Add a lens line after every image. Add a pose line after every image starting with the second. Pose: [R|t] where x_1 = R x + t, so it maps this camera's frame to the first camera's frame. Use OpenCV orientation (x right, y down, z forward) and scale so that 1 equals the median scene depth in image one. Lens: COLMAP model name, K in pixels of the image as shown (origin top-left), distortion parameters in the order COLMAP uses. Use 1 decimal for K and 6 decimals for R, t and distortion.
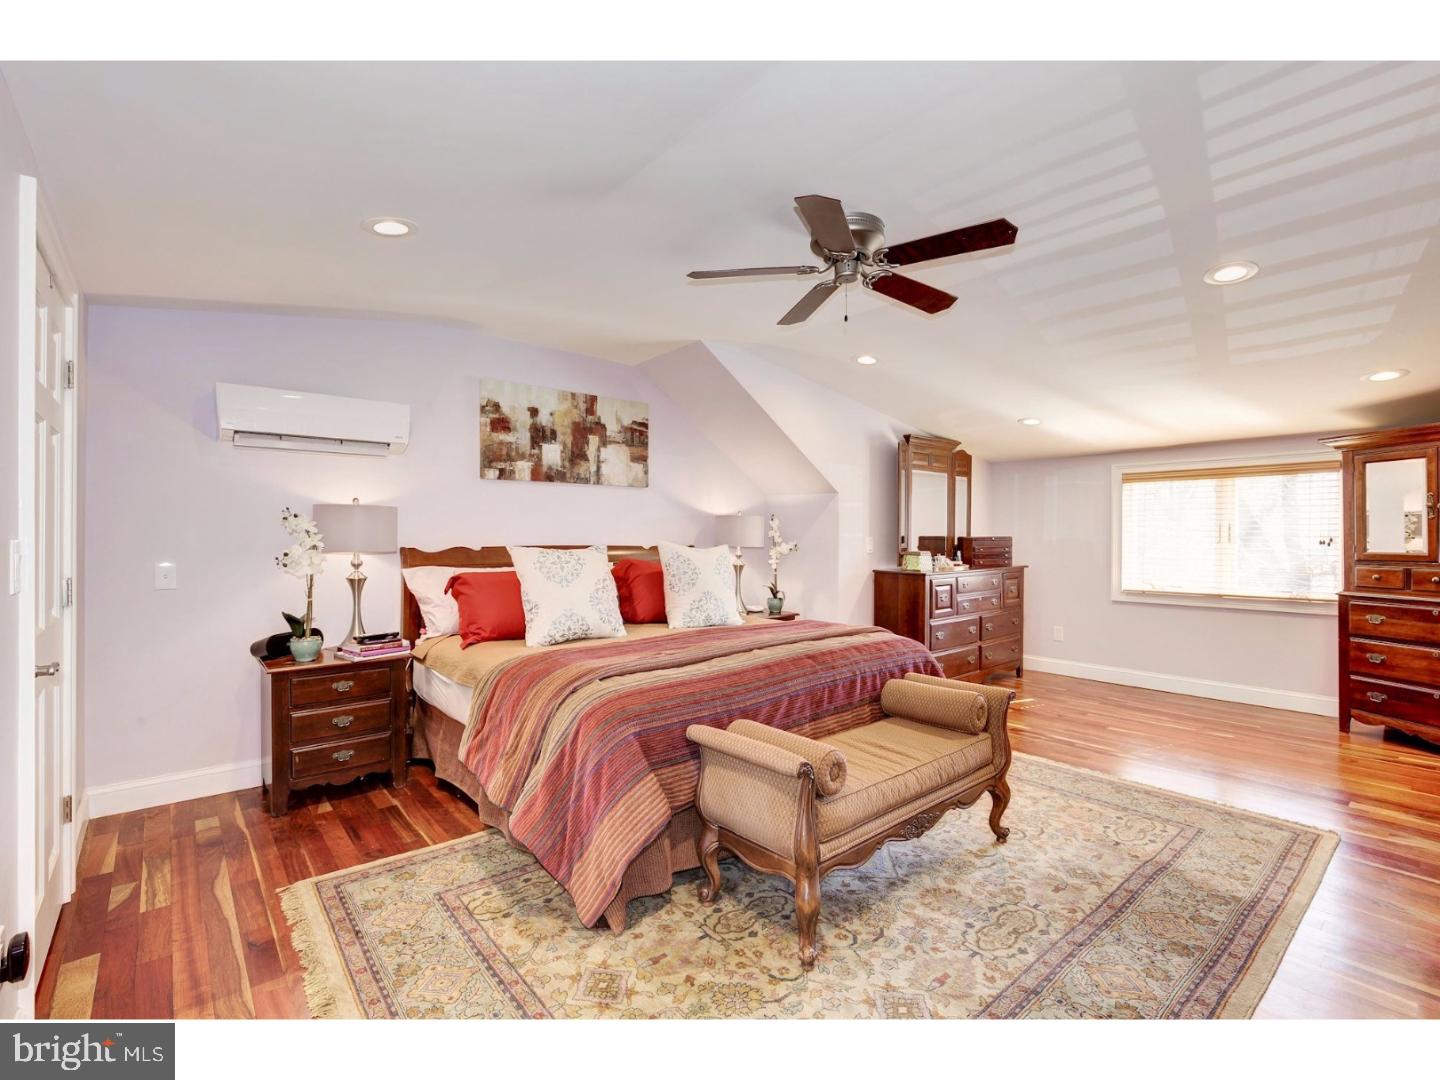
lens RADIAL K [[659.5, 0, 718.9], [0, 659.5, 543.1], [0, 0, 1]] dist [-0.005178, 0.001058]
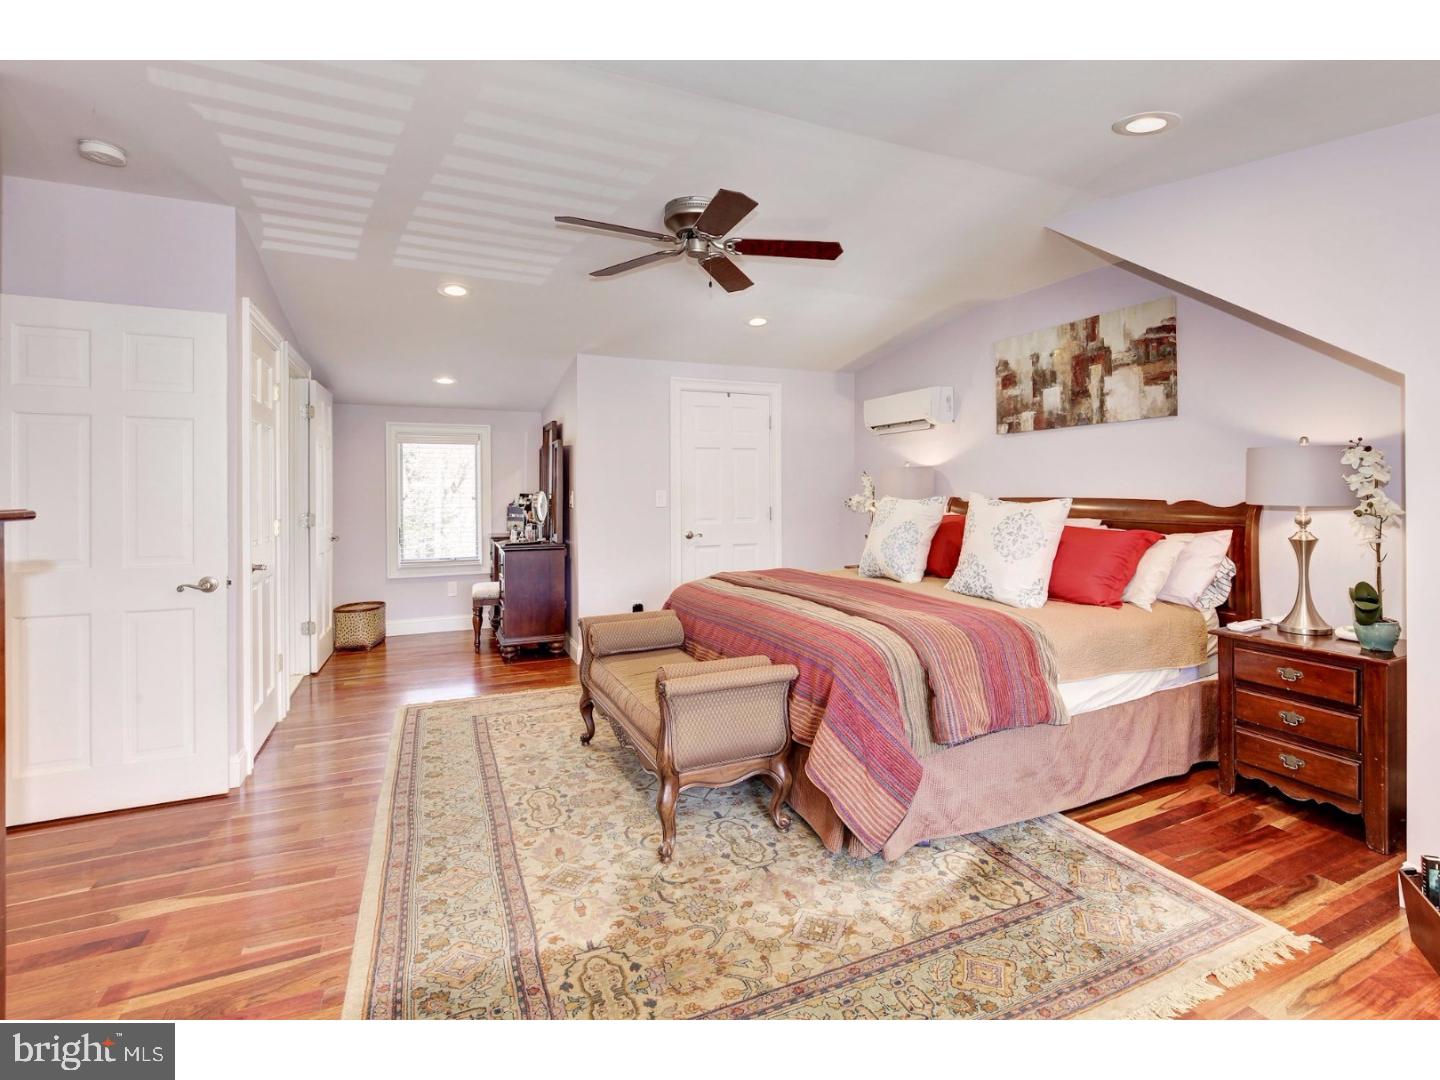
lens RADIAL K [[659.5, 0, 727.5], [0, 659.5, 485.1], [0, 0, 1]] dist [-0.005178, 0.001058]
pose [[-0.263067, -0.010109, -0.964725, 0.733462], [-0.010807, 0.999913, -0.007531, -0.001971], [0.964717, 0.008444, -0.263153, 0.787876]]
